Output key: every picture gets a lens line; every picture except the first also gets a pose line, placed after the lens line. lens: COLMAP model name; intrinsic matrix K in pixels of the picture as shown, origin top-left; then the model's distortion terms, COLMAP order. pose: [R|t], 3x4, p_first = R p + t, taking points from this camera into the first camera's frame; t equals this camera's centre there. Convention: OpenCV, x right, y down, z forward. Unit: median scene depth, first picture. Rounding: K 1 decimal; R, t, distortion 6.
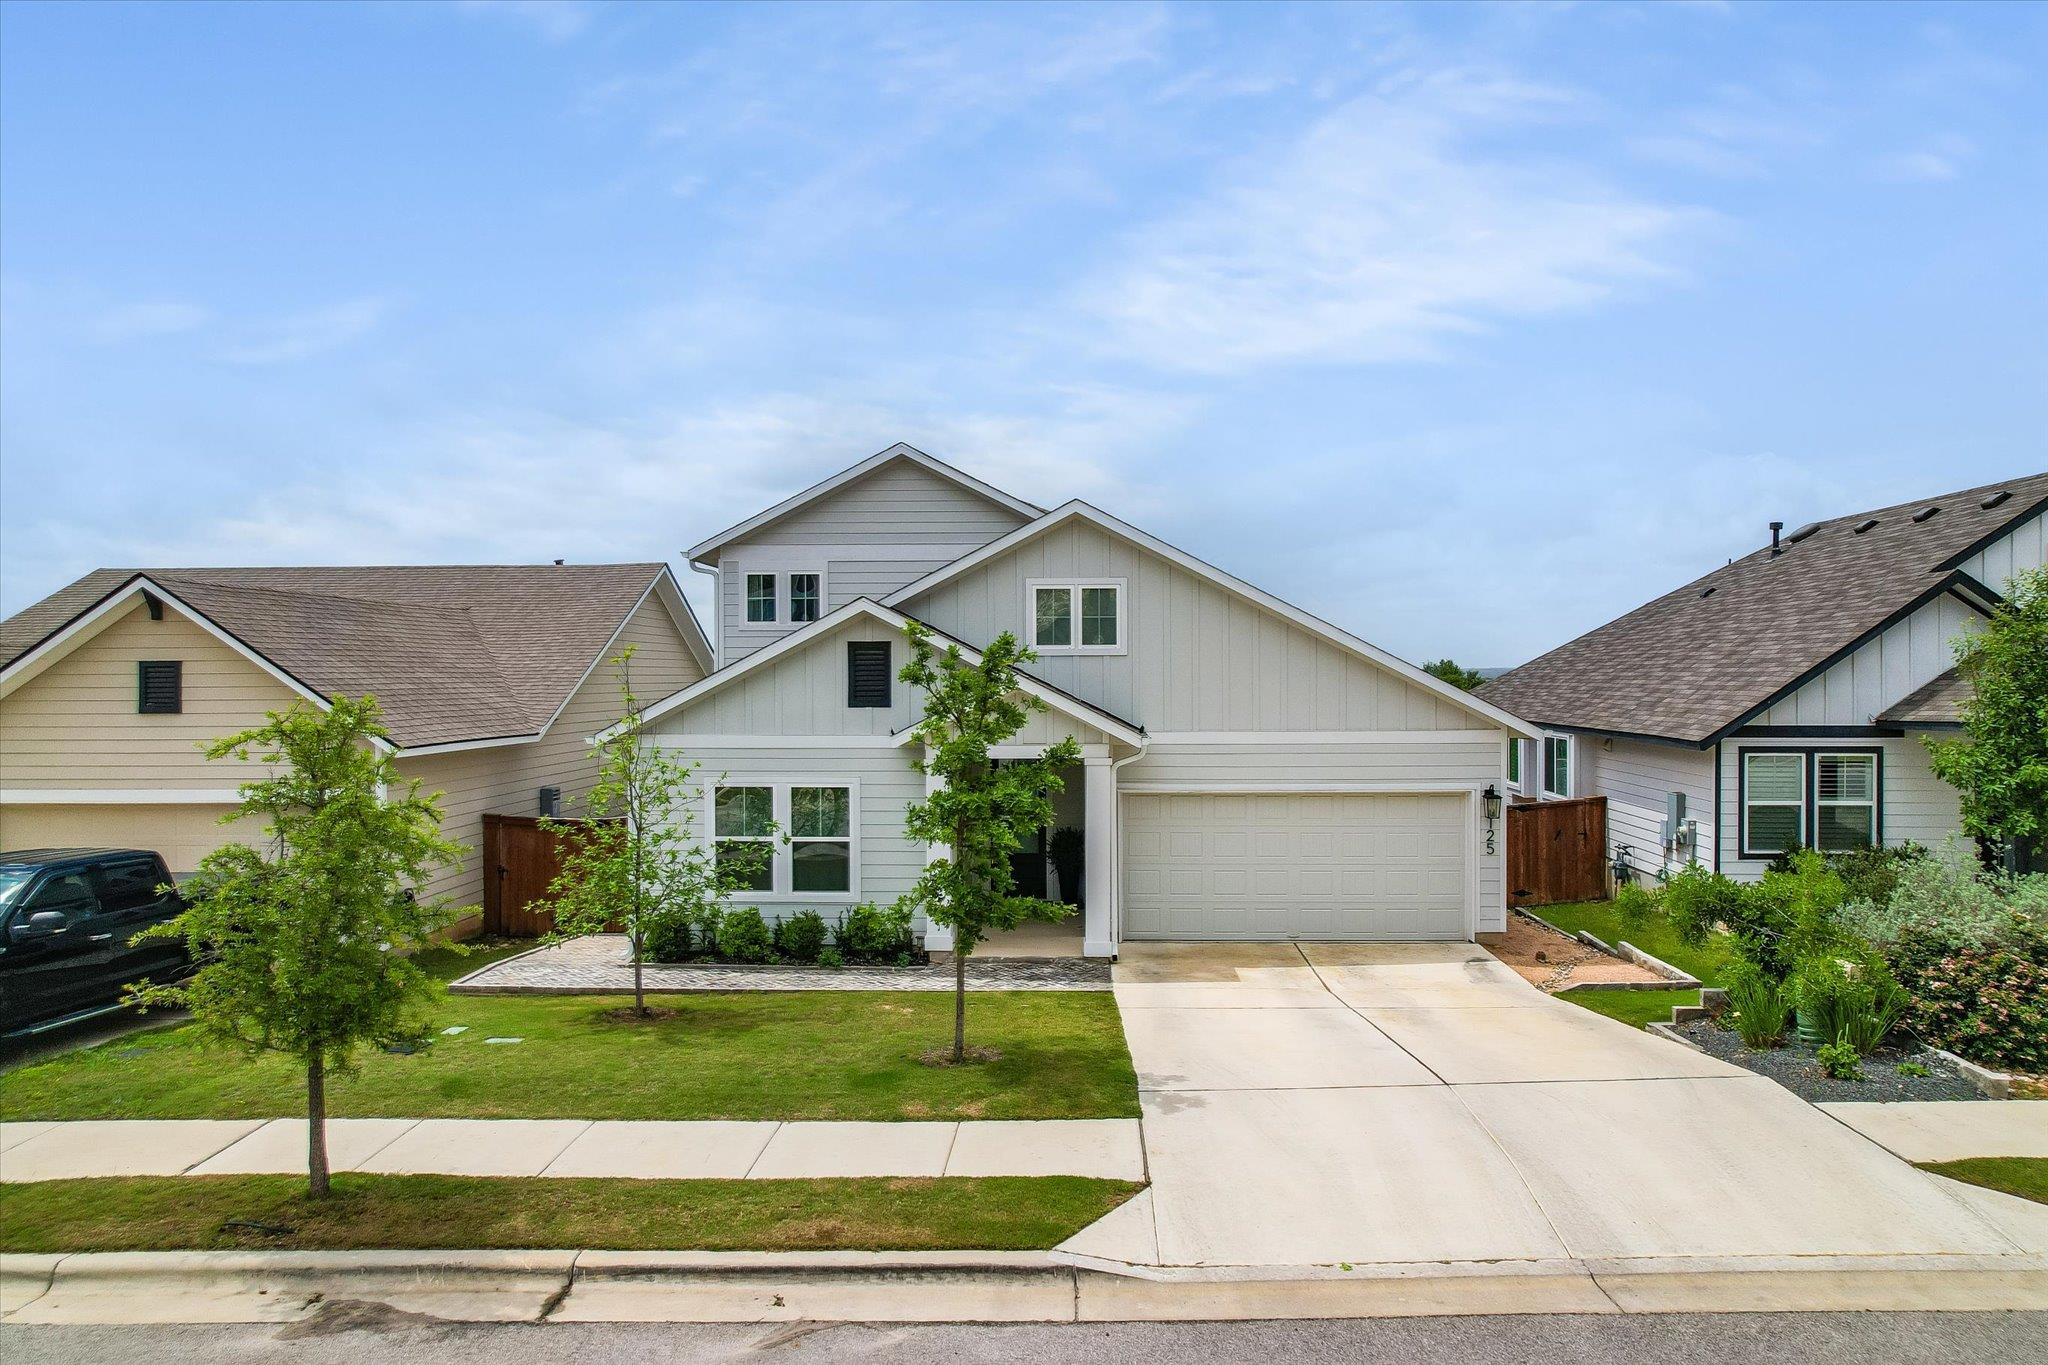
lens RADIAL K [[1300.5, 0, 1024.0], [0, 1300.5, 682.5], [0, 0, 1]] dist [-0.036240, 0.000228]
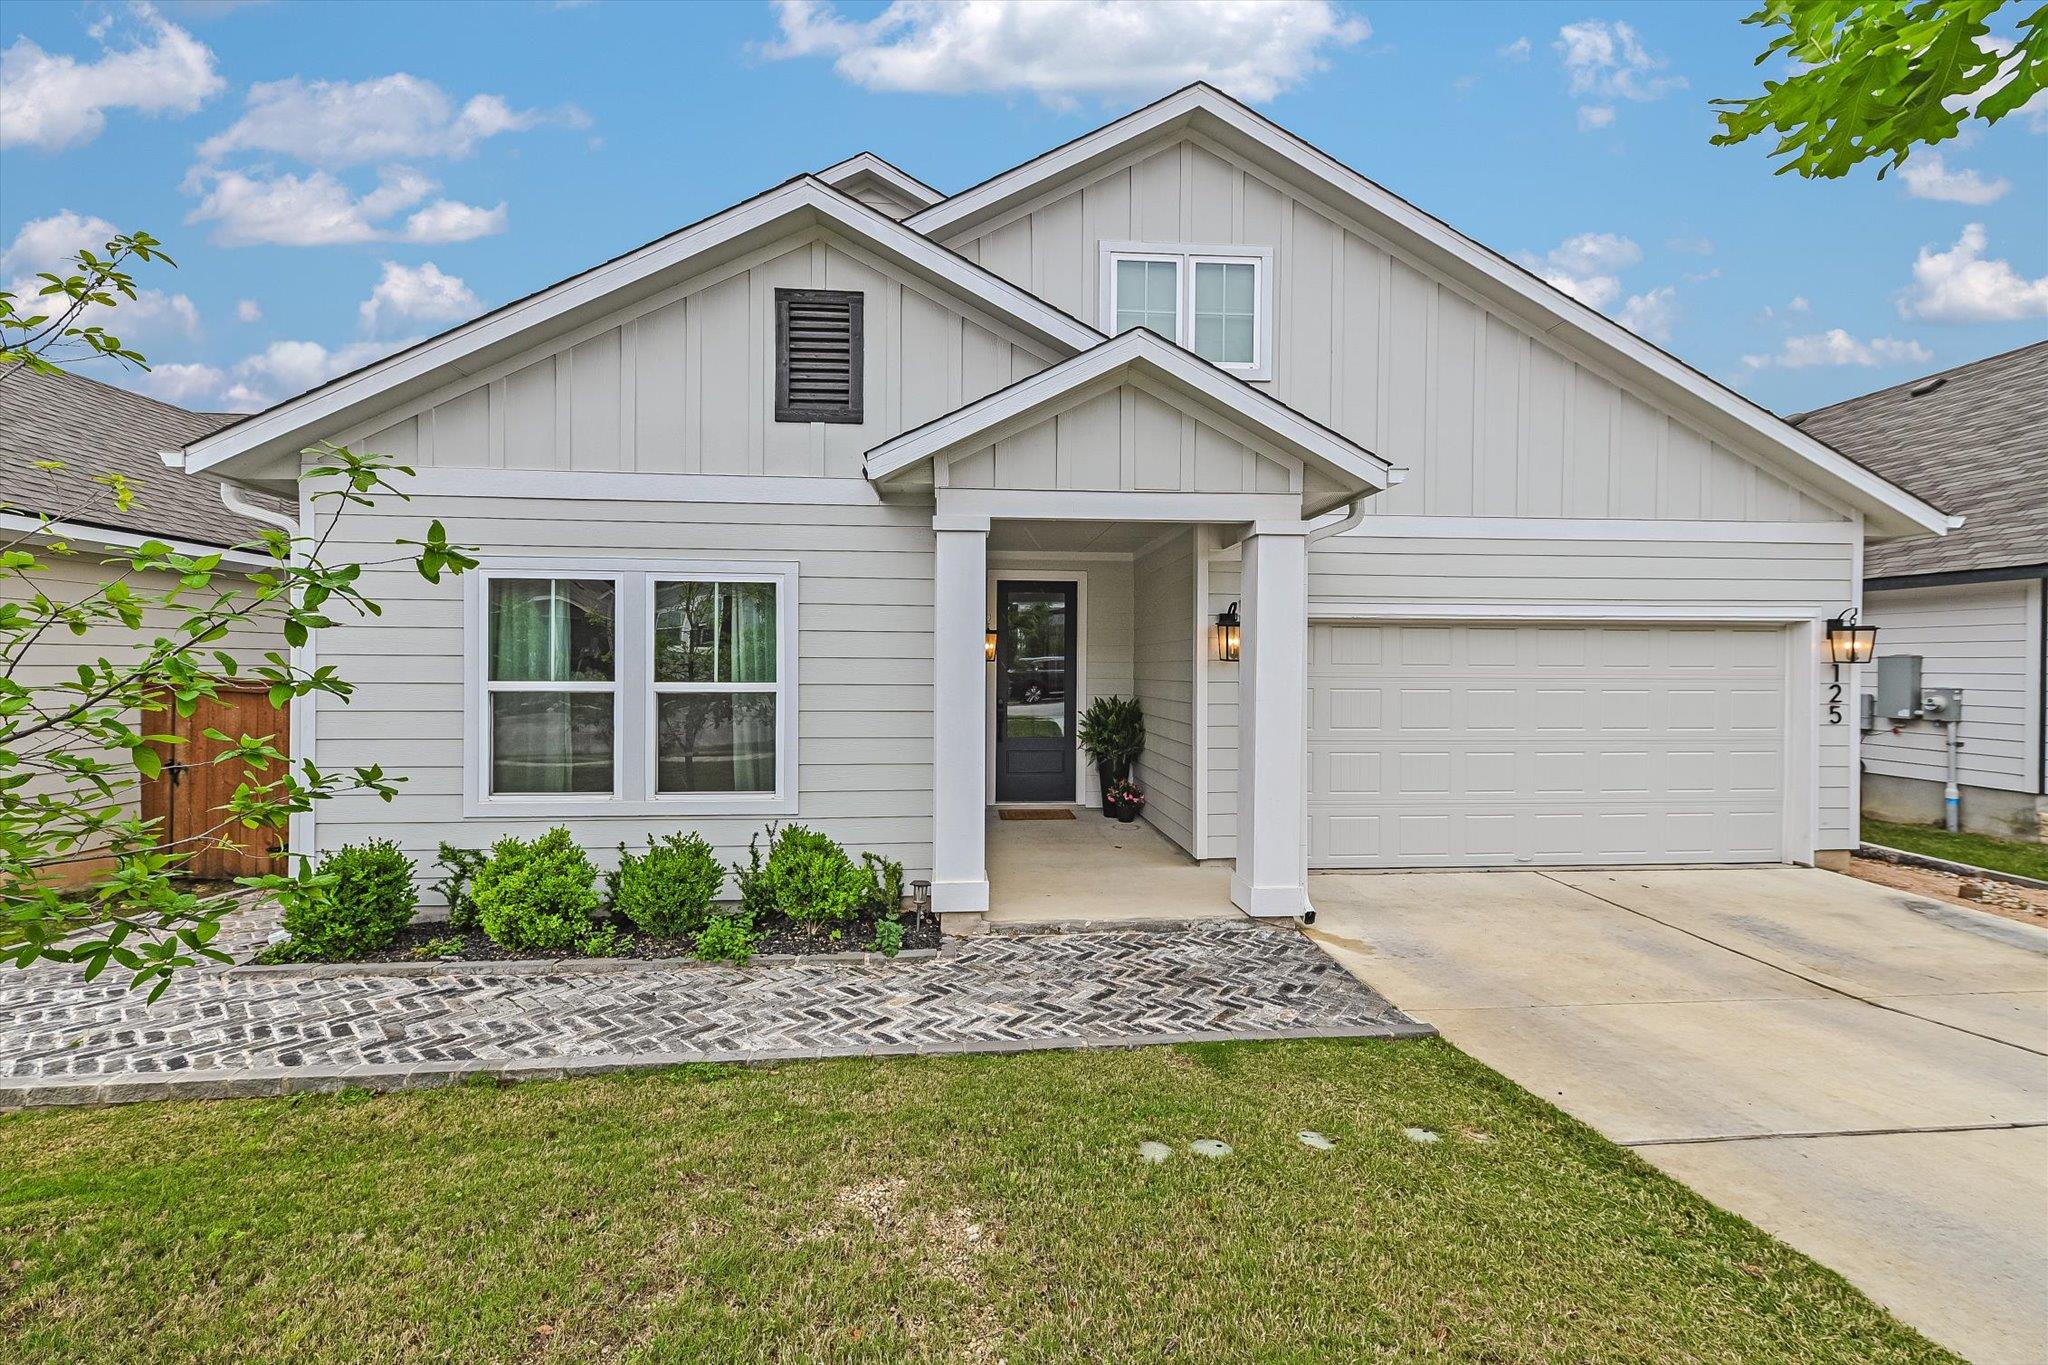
lens RADIAL K [[815.3, 0, 1007.0], [0, 815.3, 657.5], [0, 0, 1]] dist [0.001796, 0.000151]
pose [[0.992487, 0.009019, 0.122016, -0.085560], [-0.007206, 0.999857, -0.015294, 0.115017], [-0.122137, 0.014300, 0.992410, 0.686693]]
